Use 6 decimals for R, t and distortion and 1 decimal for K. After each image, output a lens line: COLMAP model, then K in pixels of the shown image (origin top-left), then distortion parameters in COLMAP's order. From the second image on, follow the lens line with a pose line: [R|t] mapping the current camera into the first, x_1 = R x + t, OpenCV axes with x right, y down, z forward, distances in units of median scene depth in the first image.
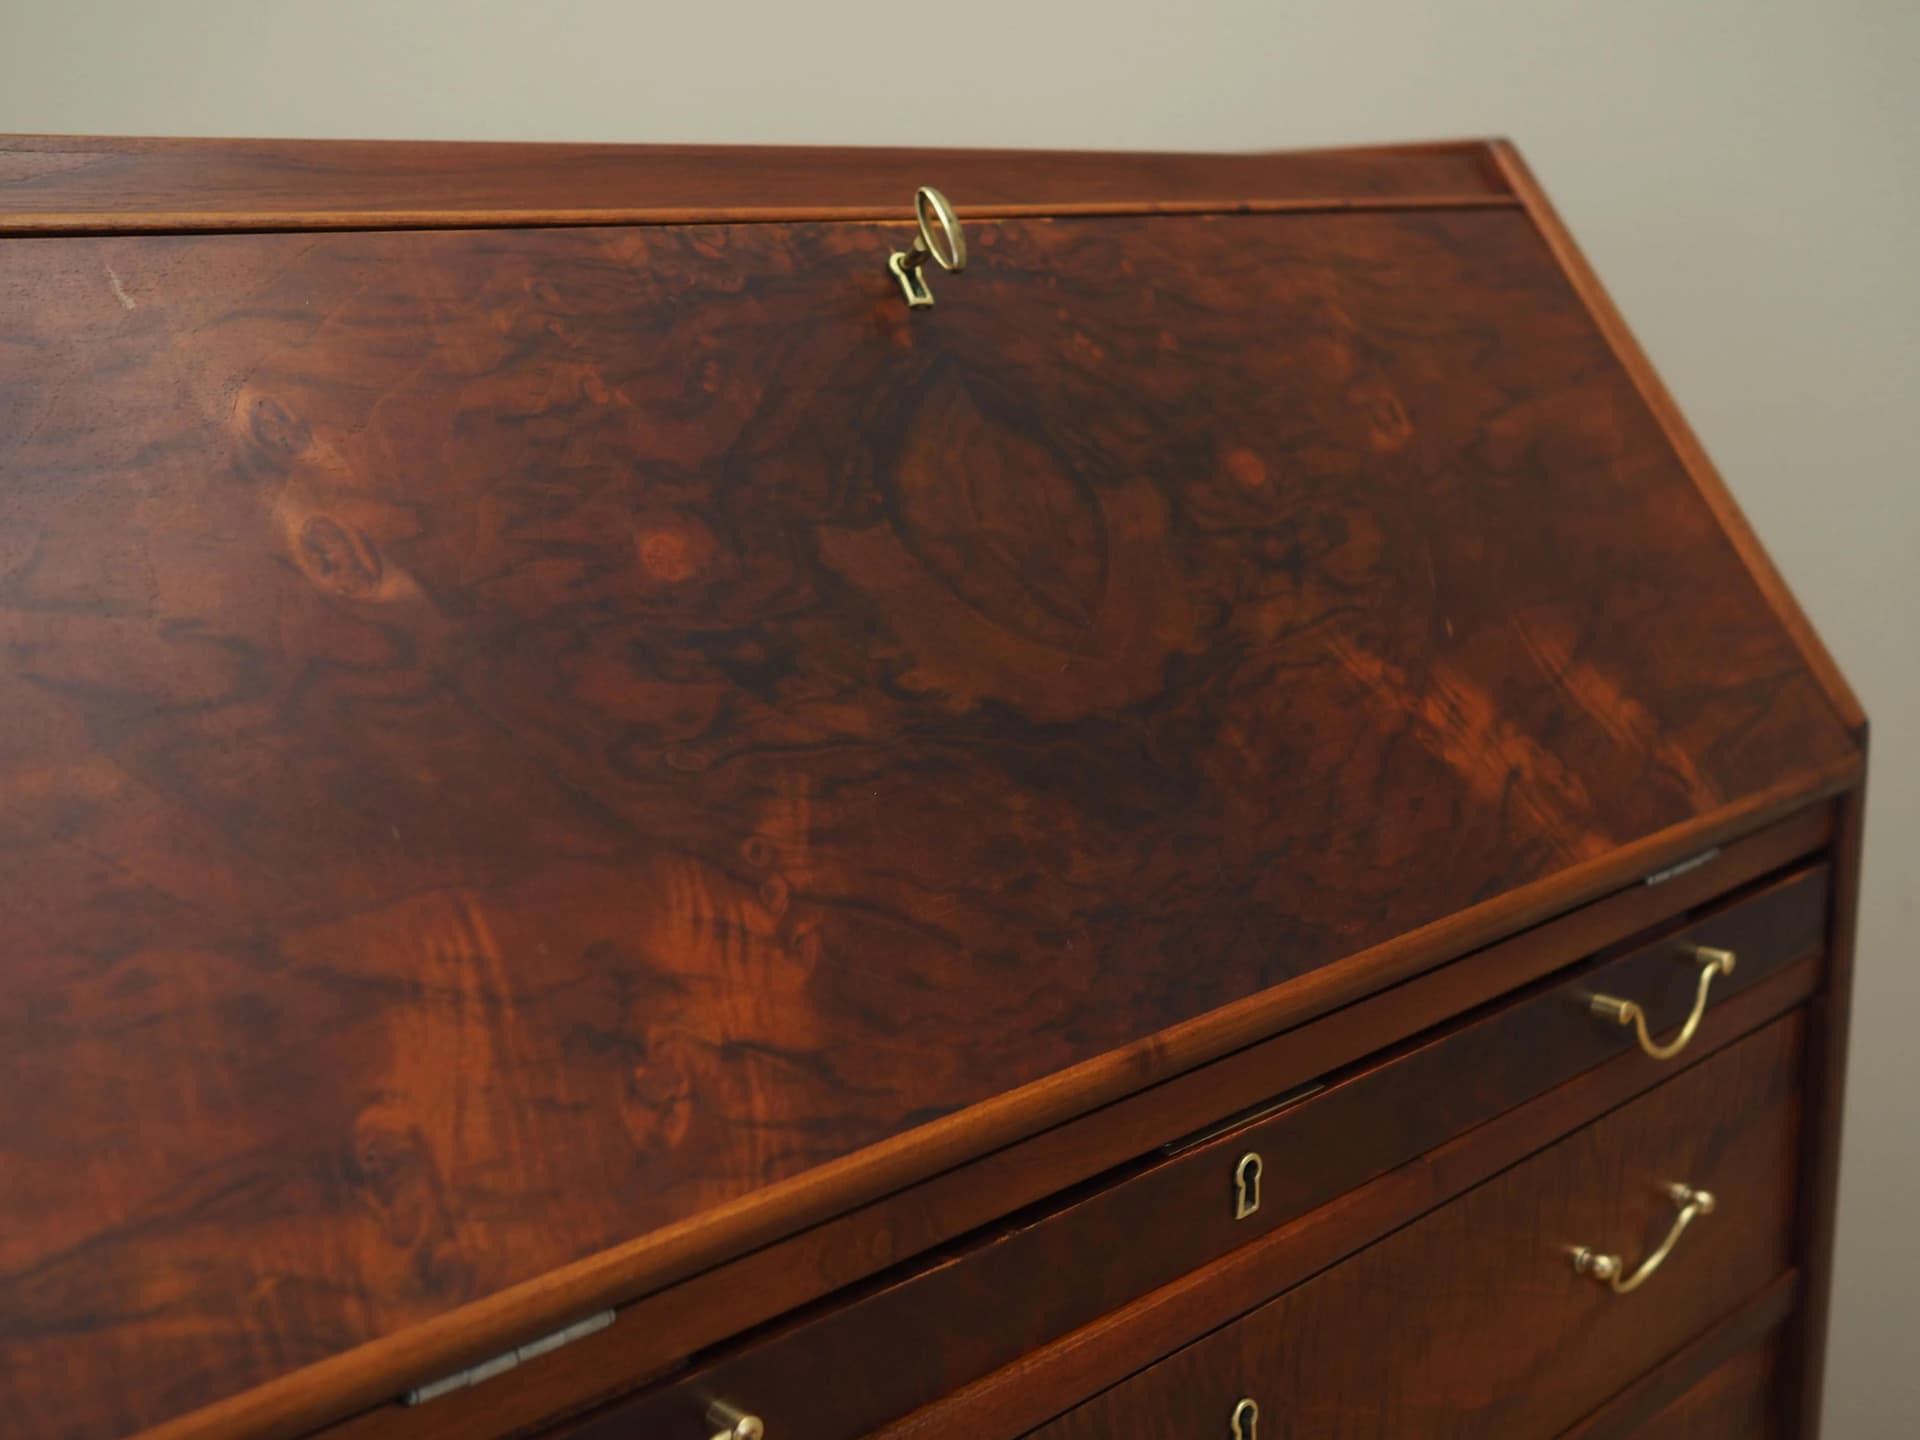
lens RADIAL K [[2103.2, 0, 957.6], [0, 2103.2, 715.0], [0, 0, 1]] dist [-0.032383, 0.000000]
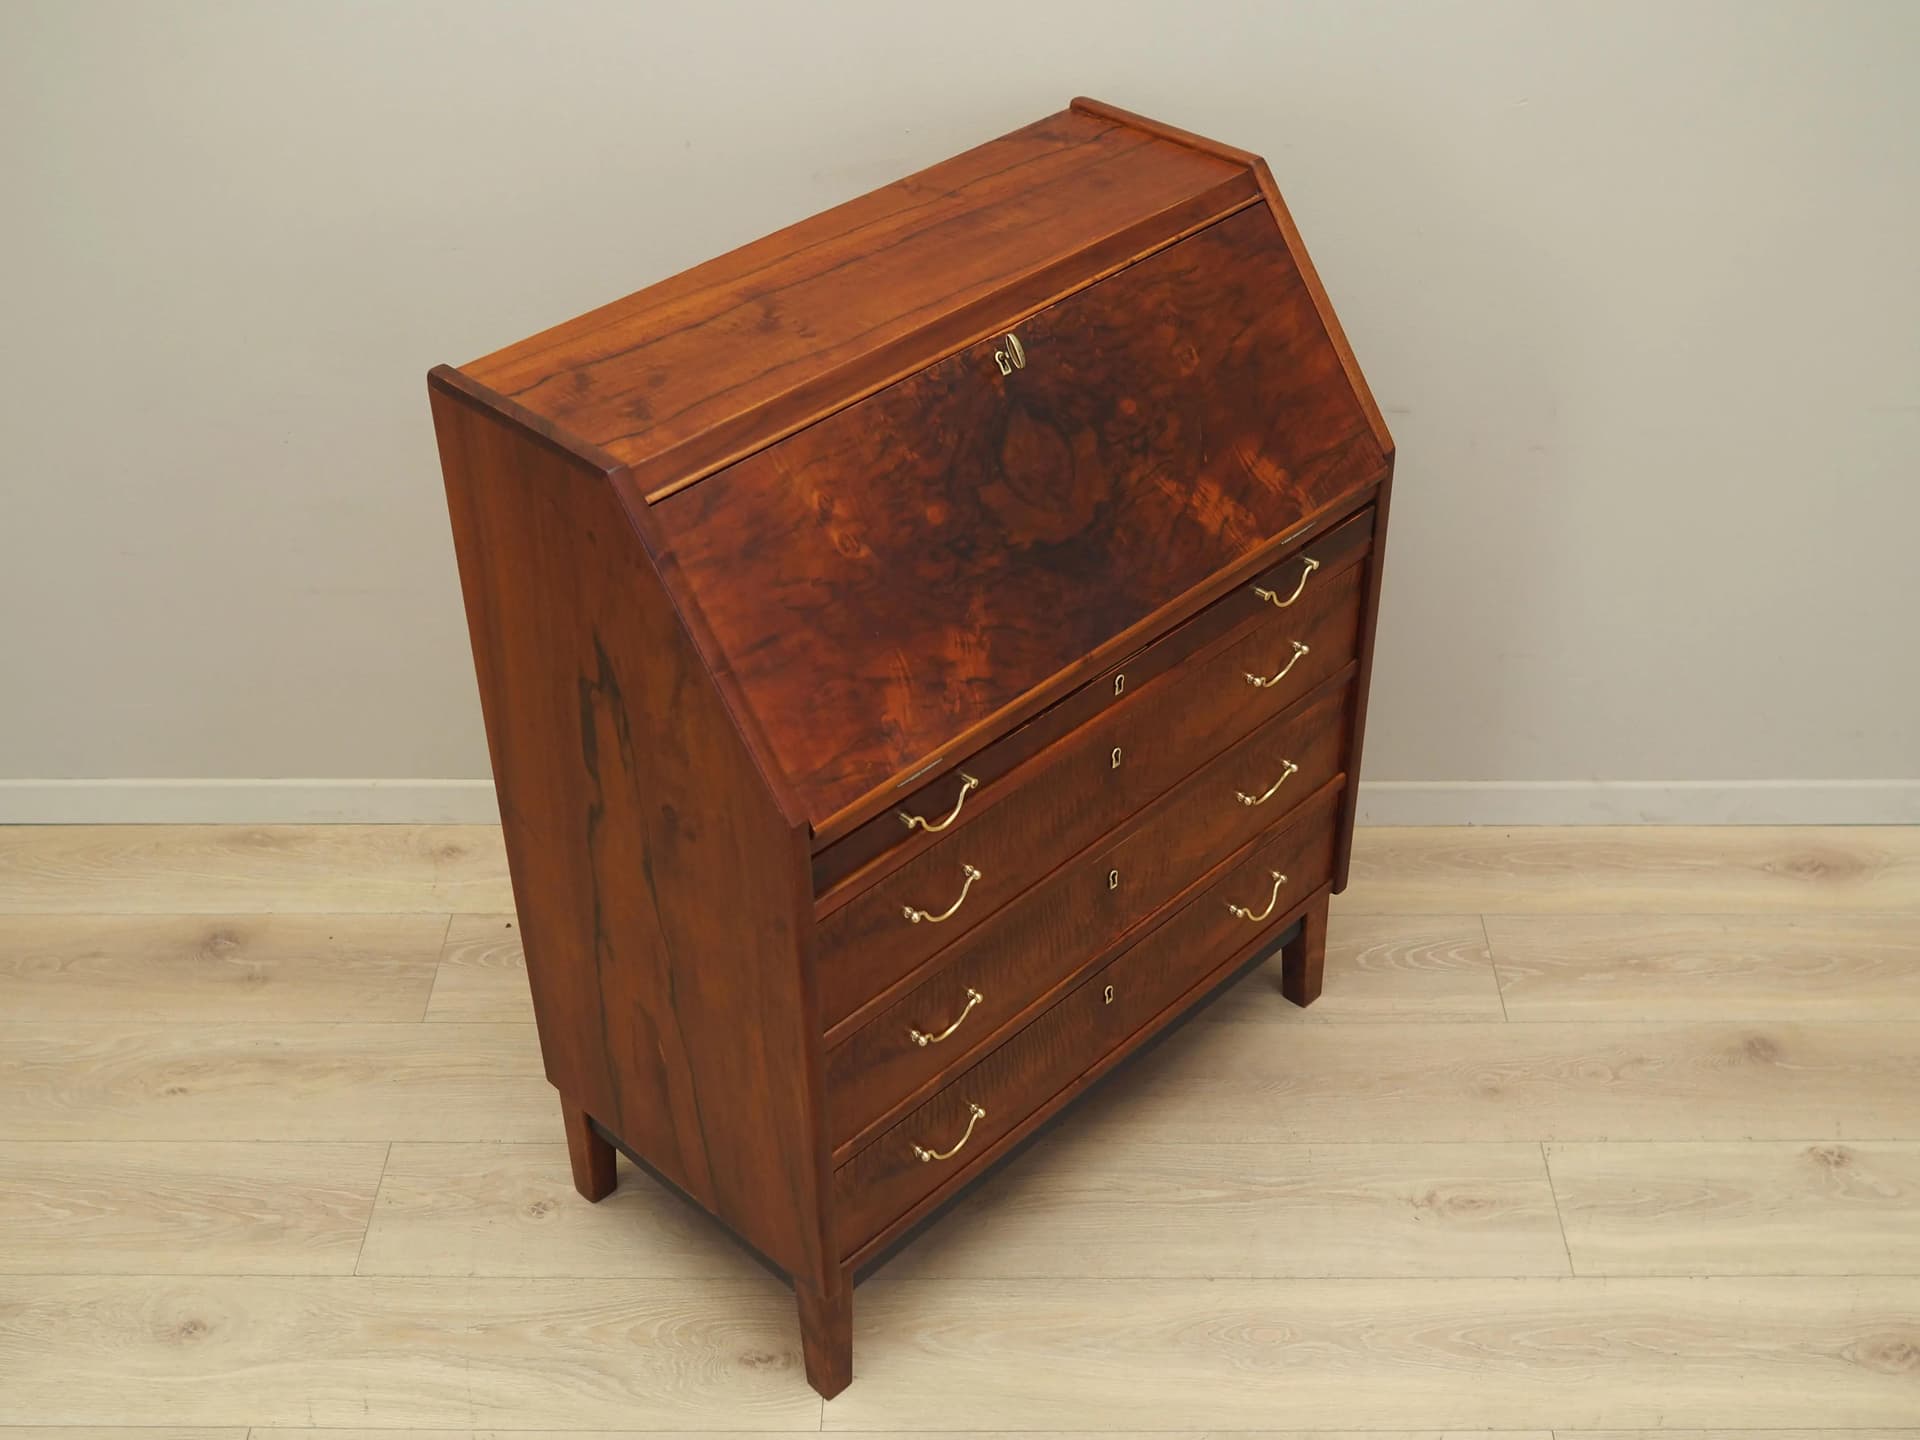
lens RADIAL K [[2277.6, 0, 1013.9], [0, 2277.6, 733.1], [0, 0, 1]] dist [-0.039878, 0.000000]
pose [[0.997369, -0.021692, 0.069175, -0.211279], [-0.008834, 0.910708, 0.412957, -0.940565], [-0.071956, -0.412482, 0.908120, -1.751319]]
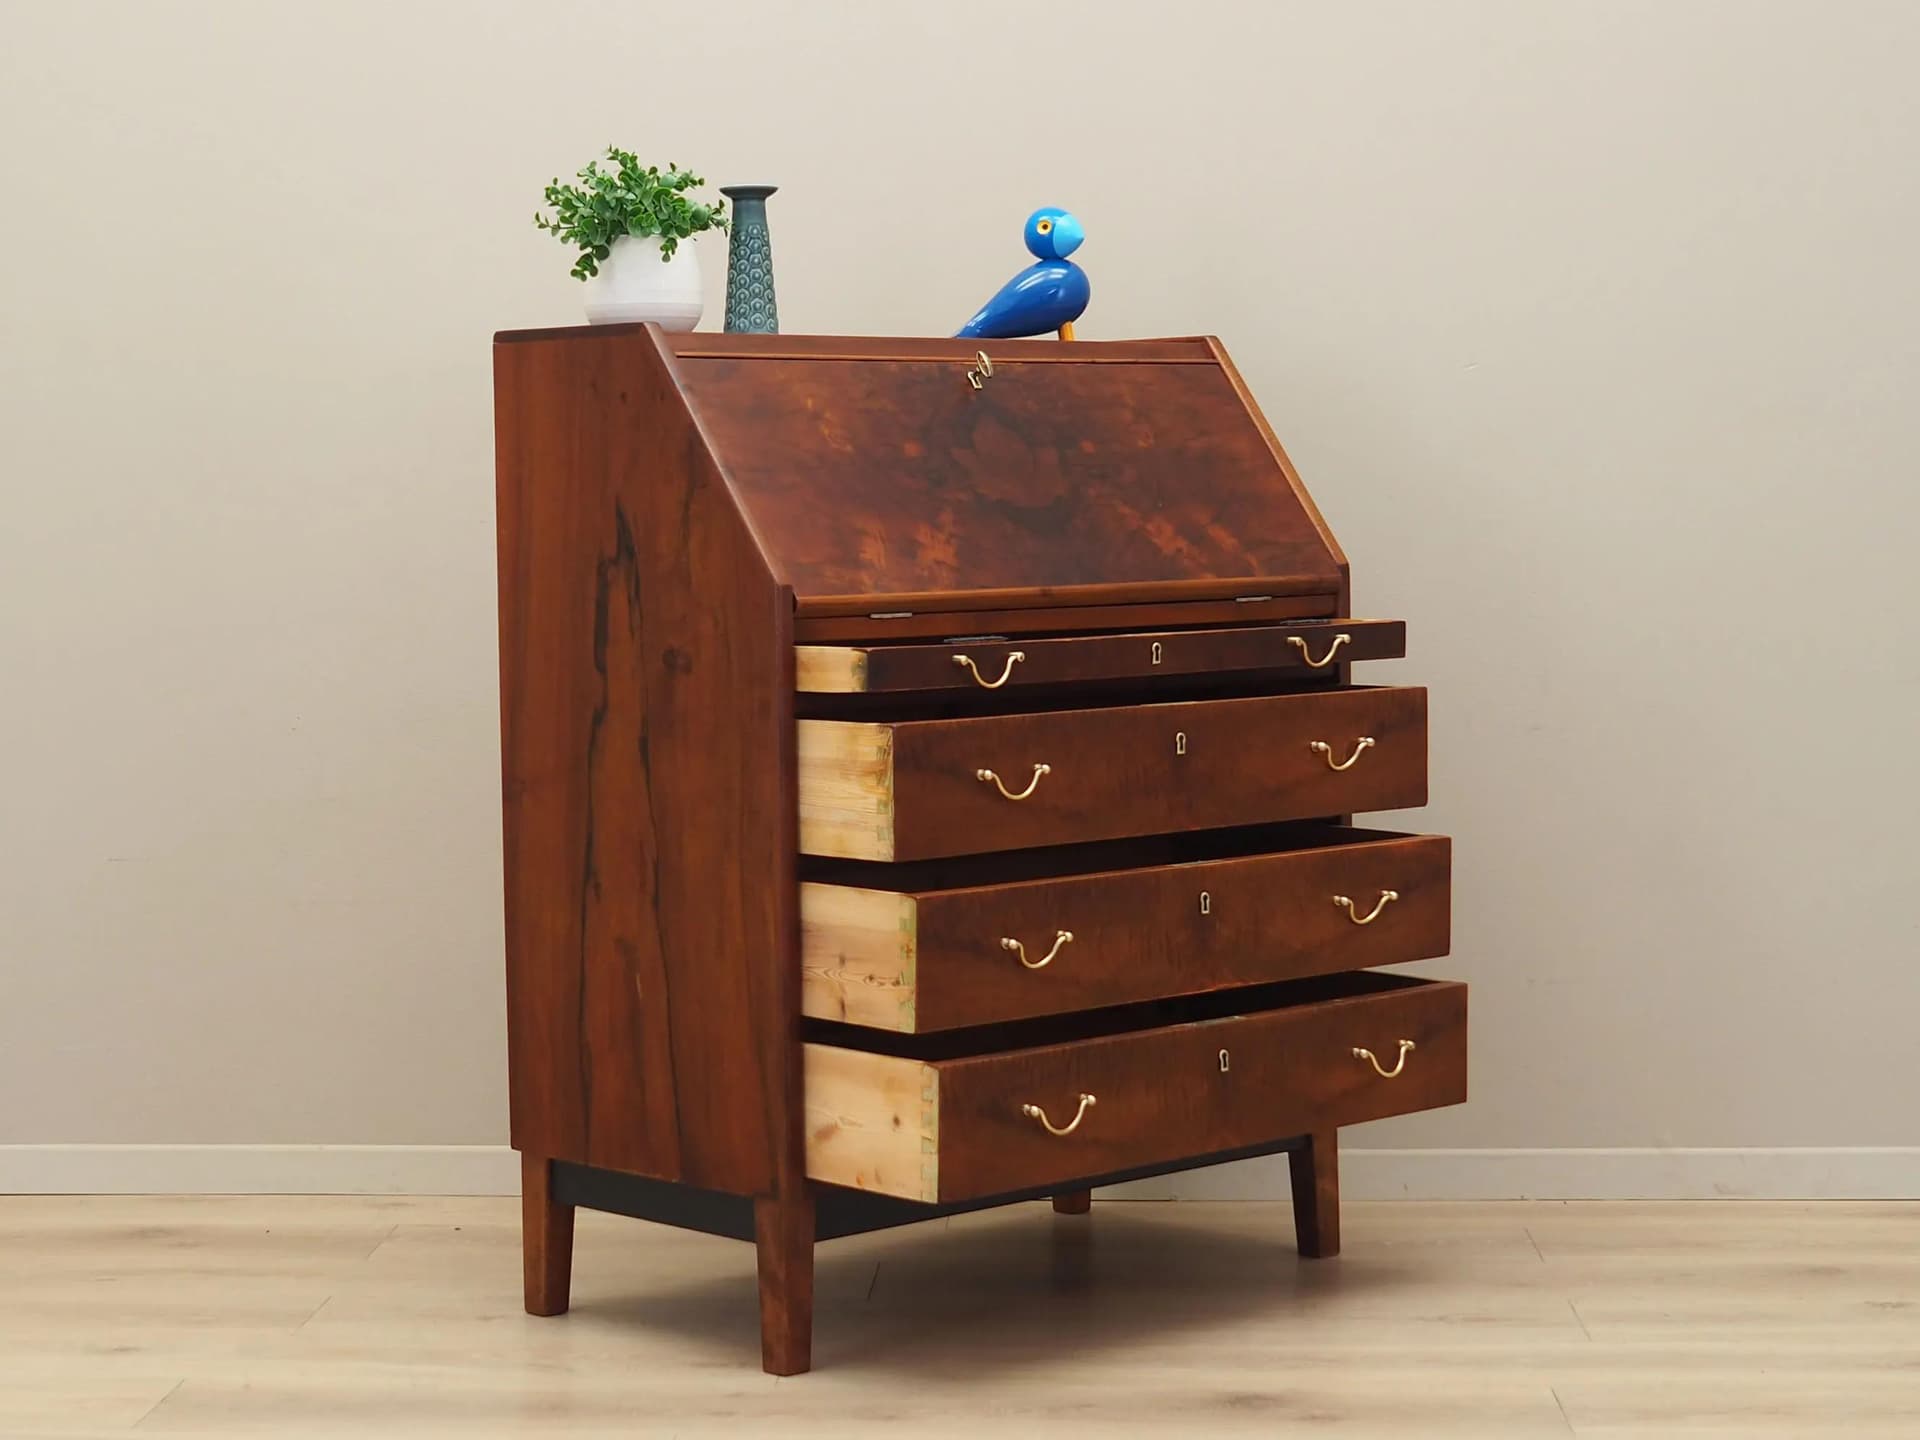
lens RADIAL K [[3680.1, 0, 948.9], [0, 3680.1, 723.7], [0, 0, 1]] dist [-0.097018, 0.000000]
pose [[0.999835, 0.008927, 0.015793, -0.137561], [-0.006408, 0.988218, -0.152919, 1.088636], [-0.016972, 0.152793, 0.988113, -4.151493]]
